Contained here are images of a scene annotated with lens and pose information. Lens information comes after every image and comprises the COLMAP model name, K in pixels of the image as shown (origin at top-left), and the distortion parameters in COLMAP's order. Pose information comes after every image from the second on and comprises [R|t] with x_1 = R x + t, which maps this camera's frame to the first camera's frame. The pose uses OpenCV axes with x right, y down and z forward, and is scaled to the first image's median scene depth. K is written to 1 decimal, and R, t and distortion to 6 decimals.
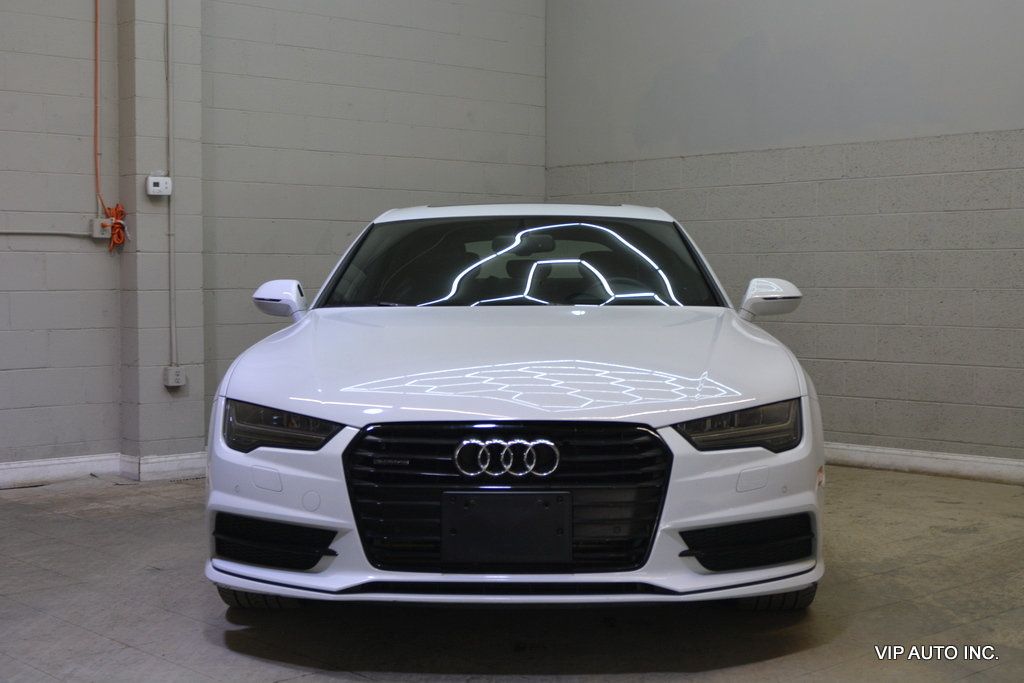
lens RADIAL K [[1470.4, 0, 512.3], [0, 1470.4, 339.8], [0, 0, 1]] dist [-0.013898, 0.000000]
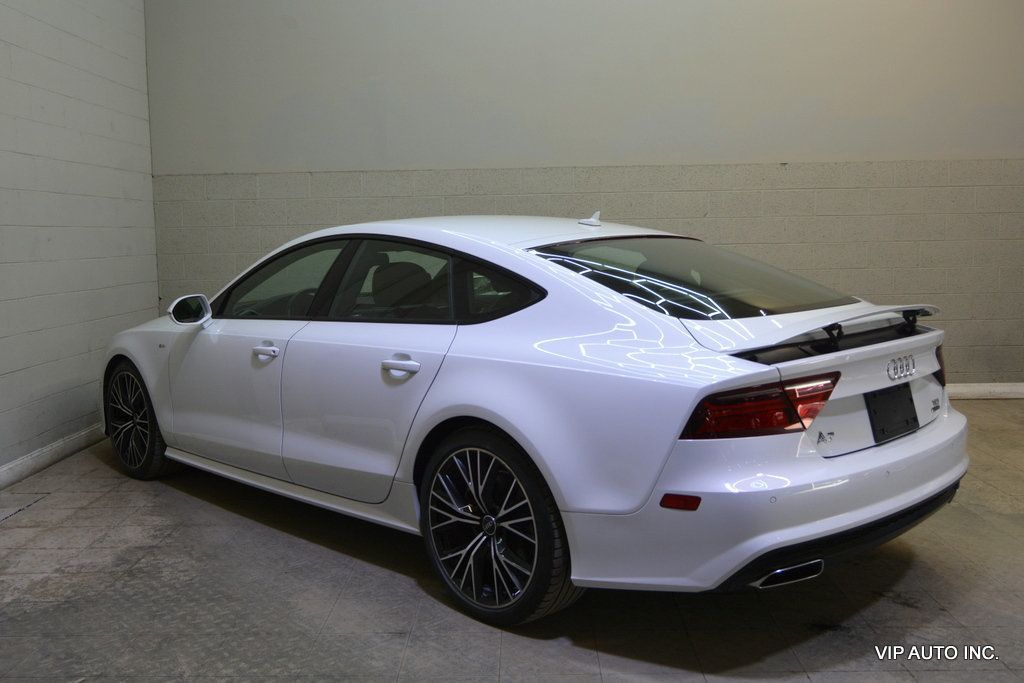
lens RADIAL K [[960.5, 0, 509.5], [0, 960.5, 335.8], [0, 0, 1]] dist [-0.022791, 0.000000]
pose [[0.685334, -0.085678, 0.723171, -0.433374], [0.046820, 0.996184, 0.073653, -0.047800], [-0.726722, -0.016618, 0.686731, 0.392900]]
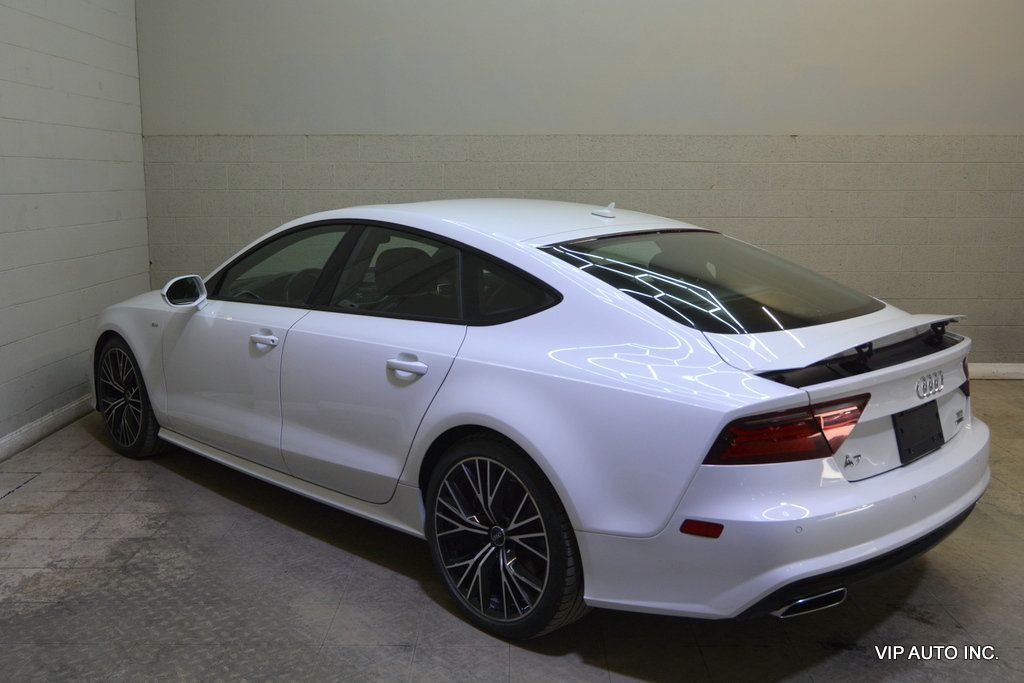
lens RADIAL K [[960.5, 0, 509.4], [0, 960.5, 335.1], [0, 0, 1]] dist [-0.022791, 0.000000]
pose [[0.678501, -0.115530, 0.725458, -0.424527], [0.029276, 0.991024, 0.130440, -0.072937], [-0.734015, -0.067265, 0.675793, 0.414361]]
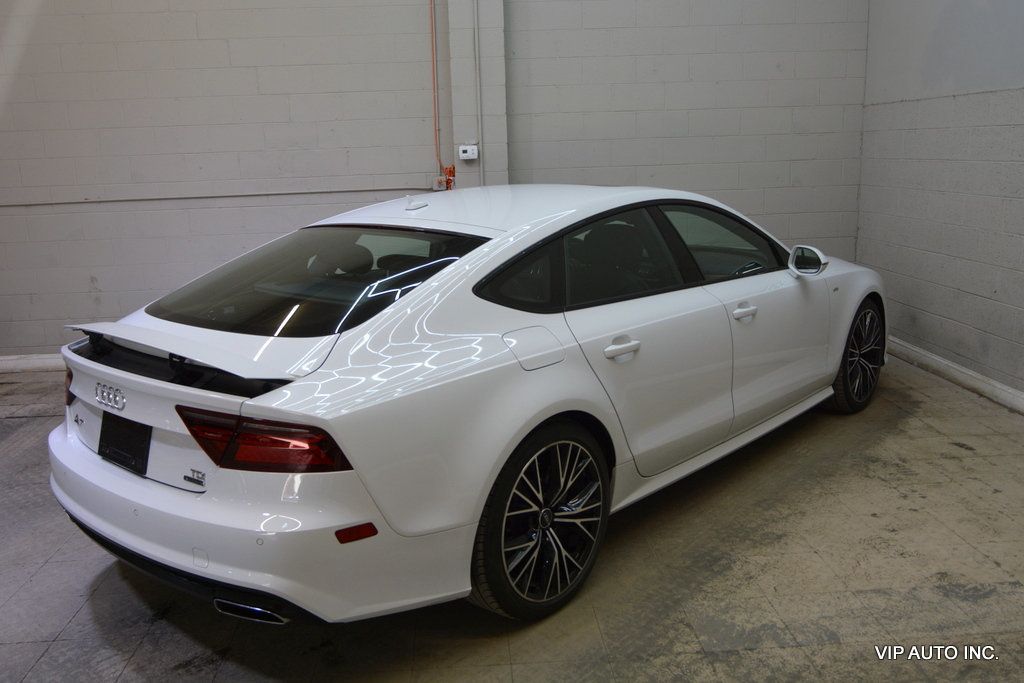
lens RADIAL K [[864.3, 0, 506.0], [0, 864.3, 335.0], [0, 0, 1]] dist [-0.007417, 0.004207]
pose [[0.774867, 0.110835, -0.622332, 0.318774], [0.003713, 0.983693, 0.179815, -0.083943], [0.632113, -0.141643, 0.761820, 0.389180]]
